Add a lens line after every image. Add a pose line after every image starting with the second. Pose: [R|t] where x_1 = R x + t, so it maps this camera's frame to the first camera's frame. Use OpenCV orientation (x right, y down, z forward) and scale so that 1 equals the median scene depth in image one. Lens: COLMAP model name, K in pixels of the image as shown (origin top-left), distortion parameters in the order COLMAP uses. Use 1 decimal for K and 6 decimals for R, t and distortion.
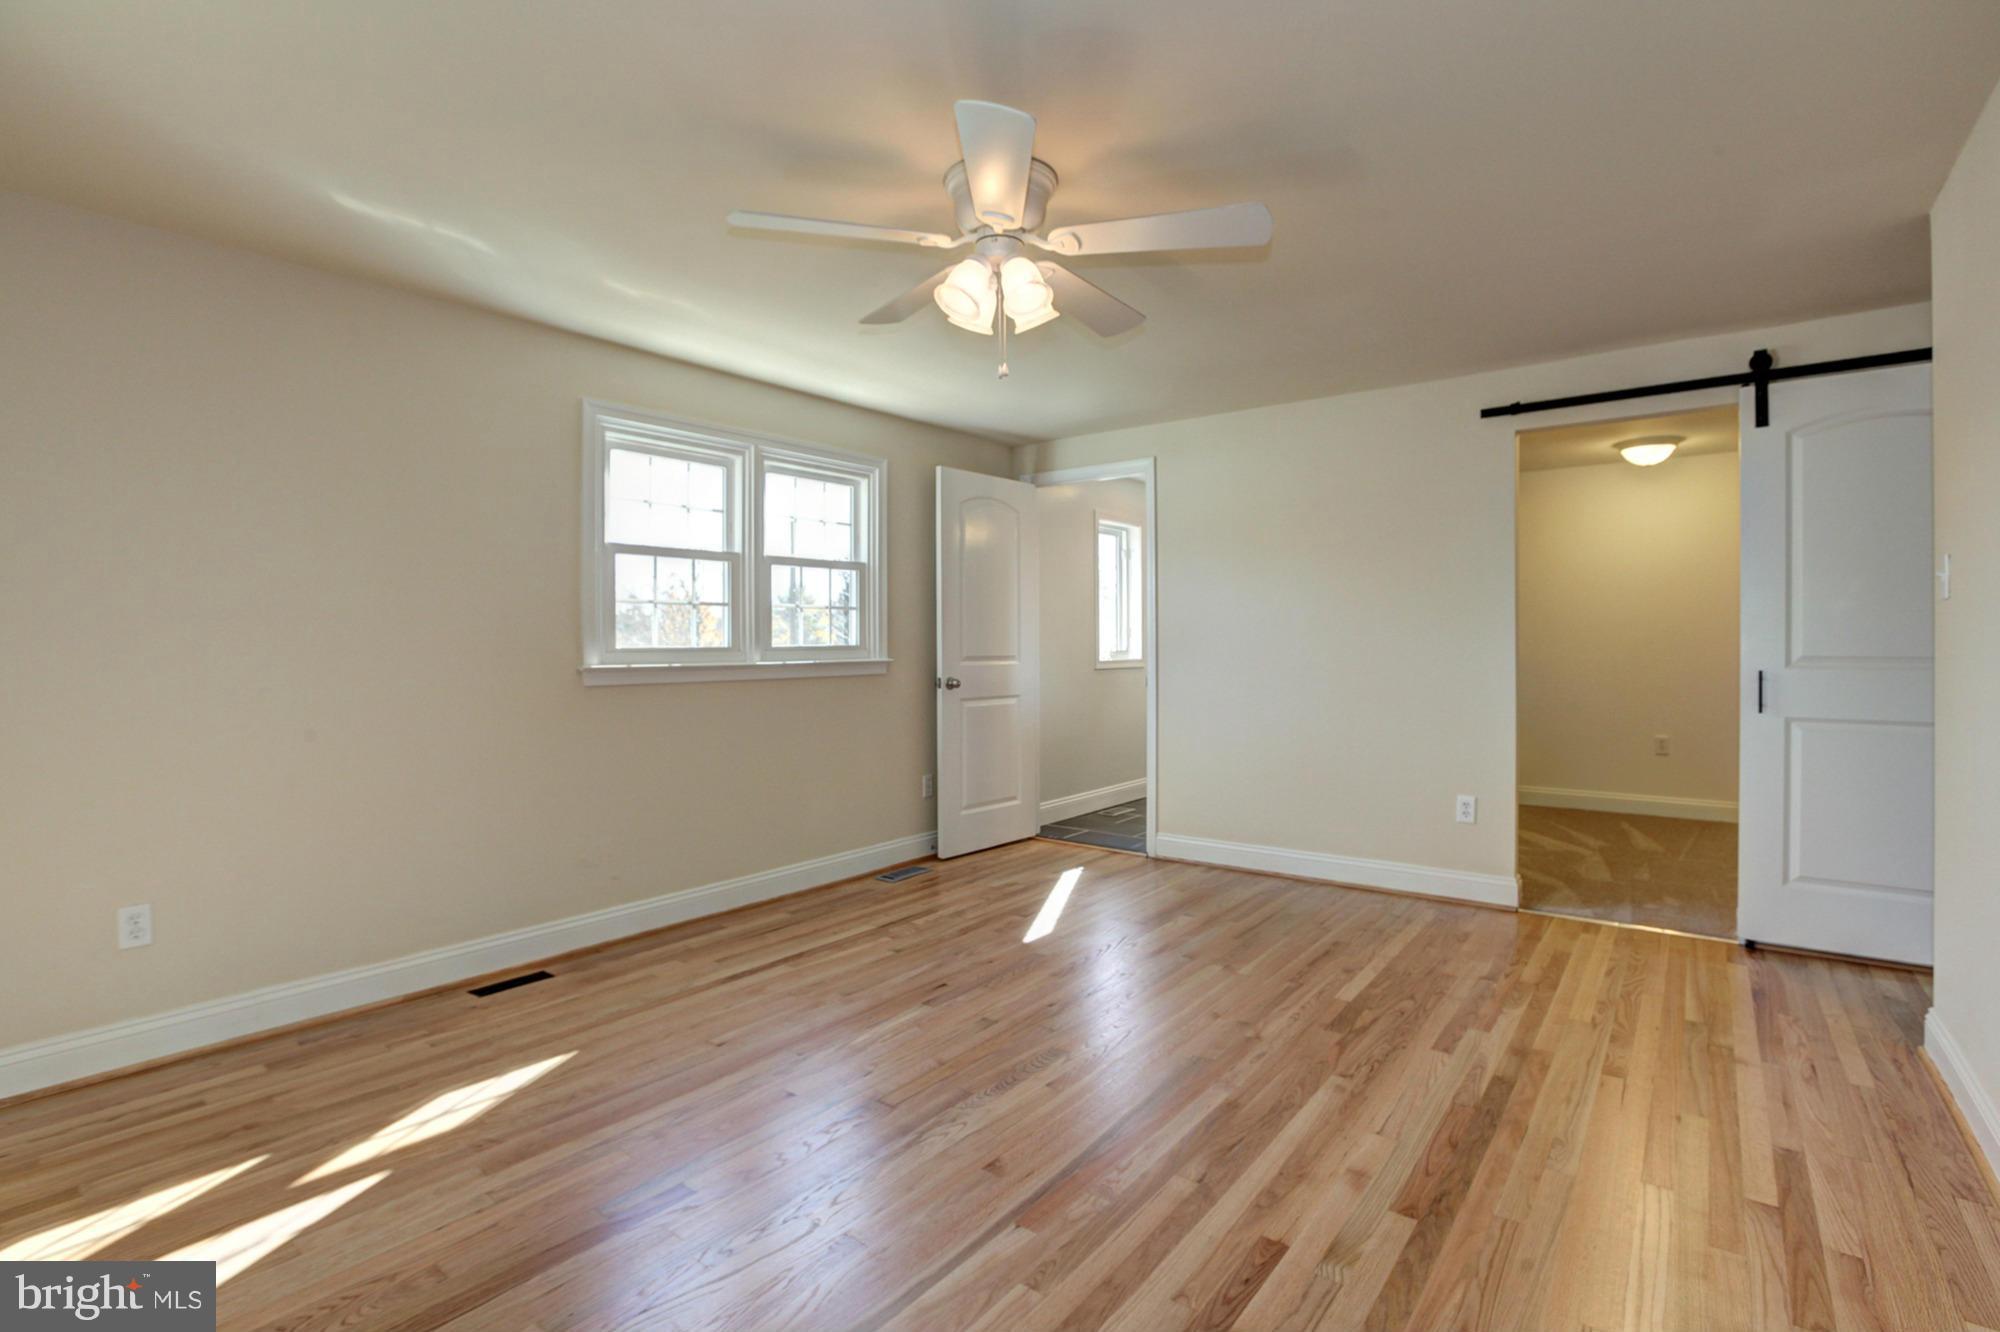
lens RADIAL K [[950.0, 0, 984.2], [0, 950.0, 638.2], [0, 0, 1]] dist [-0.063330, 0.021984]
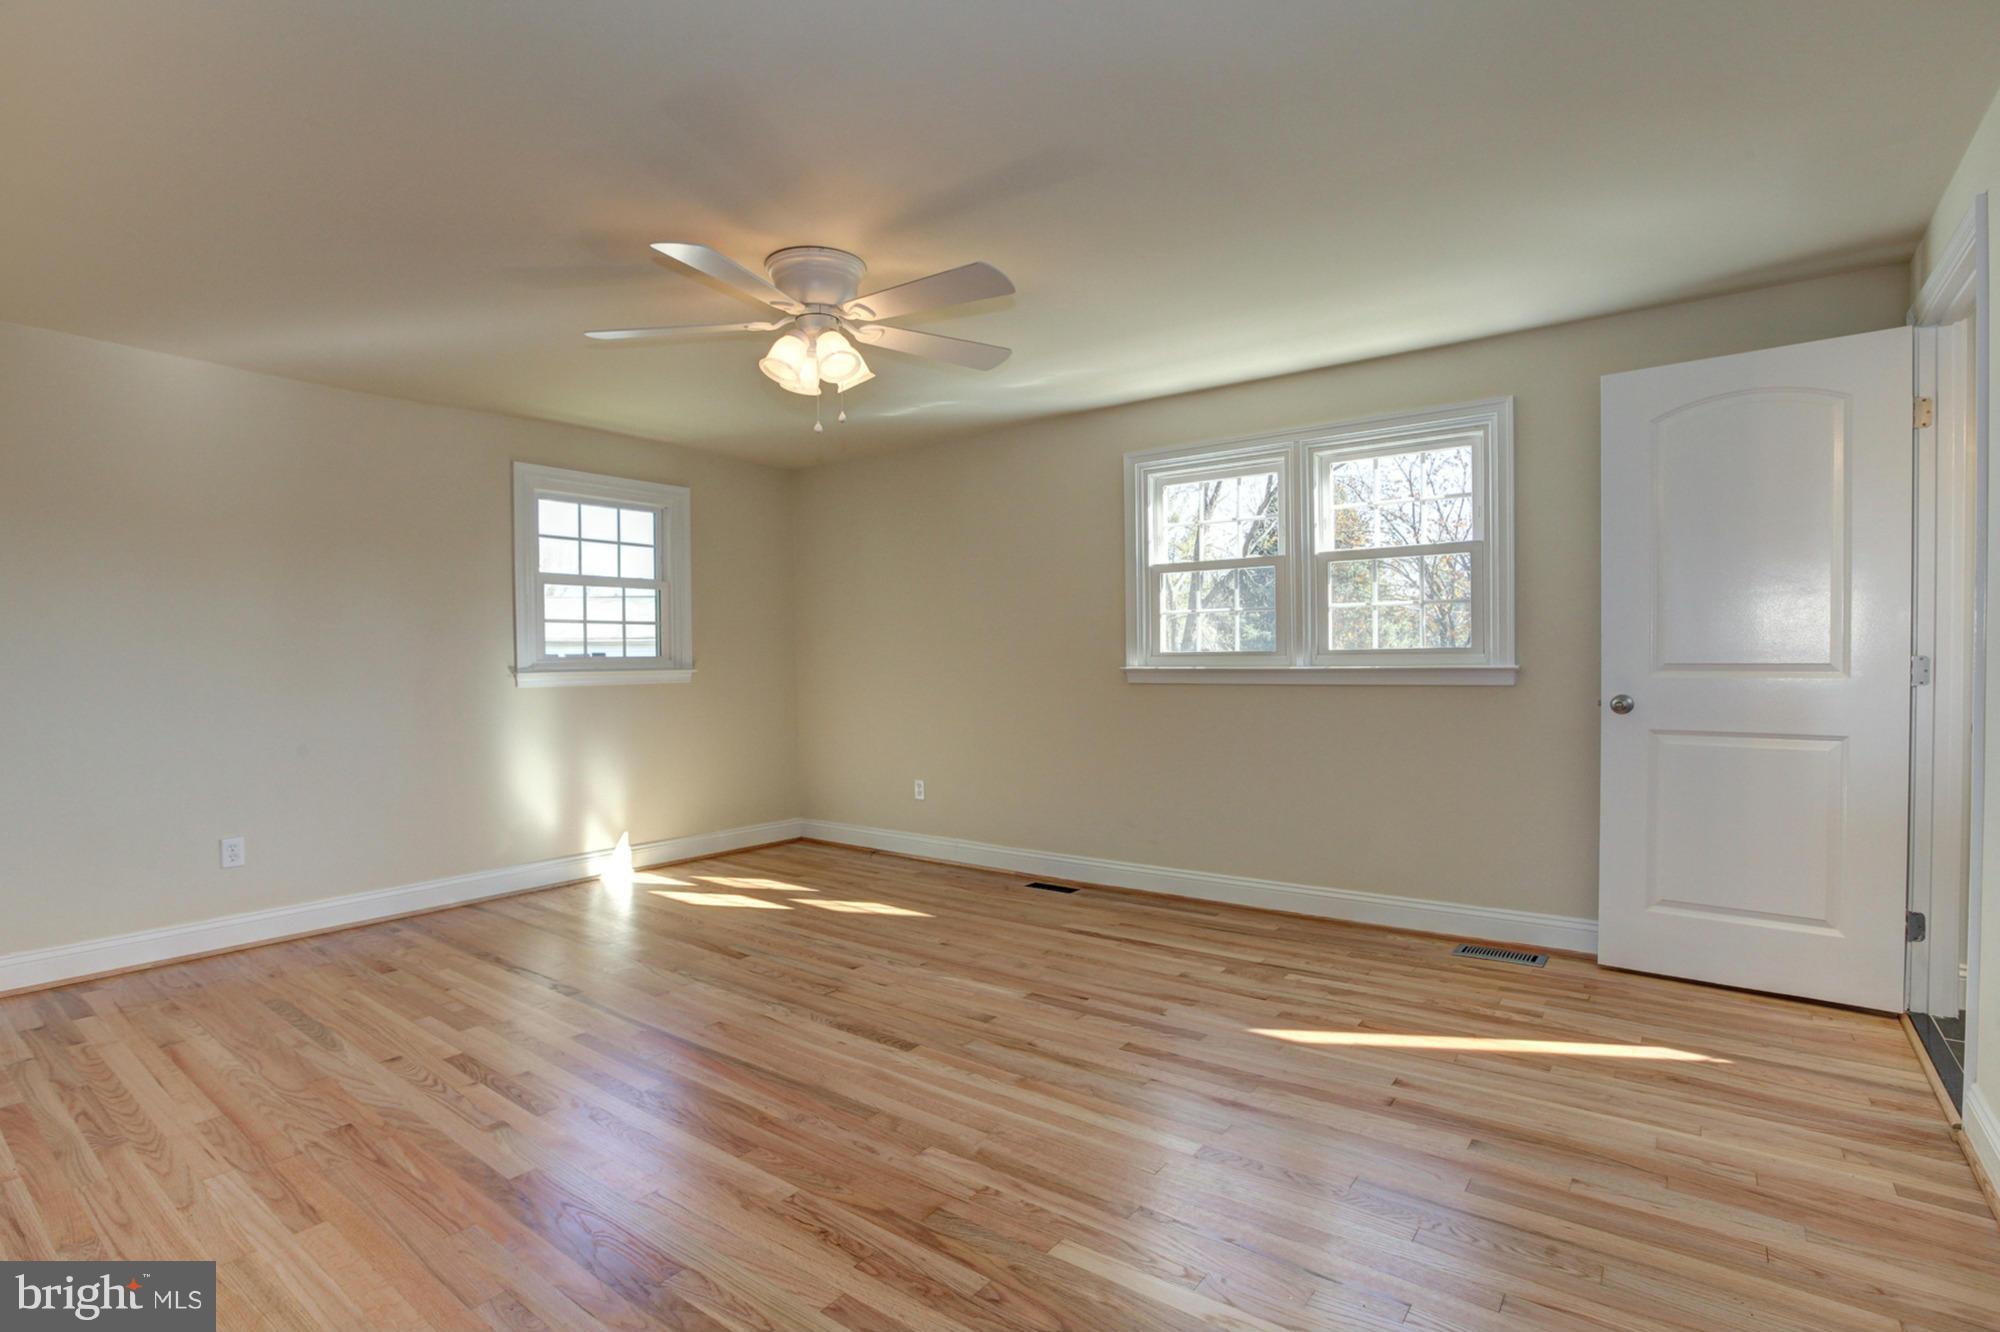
lens RADIAL K [[950.0, 0, 984.2], [0, 950.0, 638.2], [0, 0, 1]] dist [-0.063330, 0.021984]
pose [[0.022058, 0.002361, -0.999754, 0.802112], [0.029537, 0.999559, 0.003012, -0.017879], [0.999320, -0.029596, 0.021979, 0.738397]]
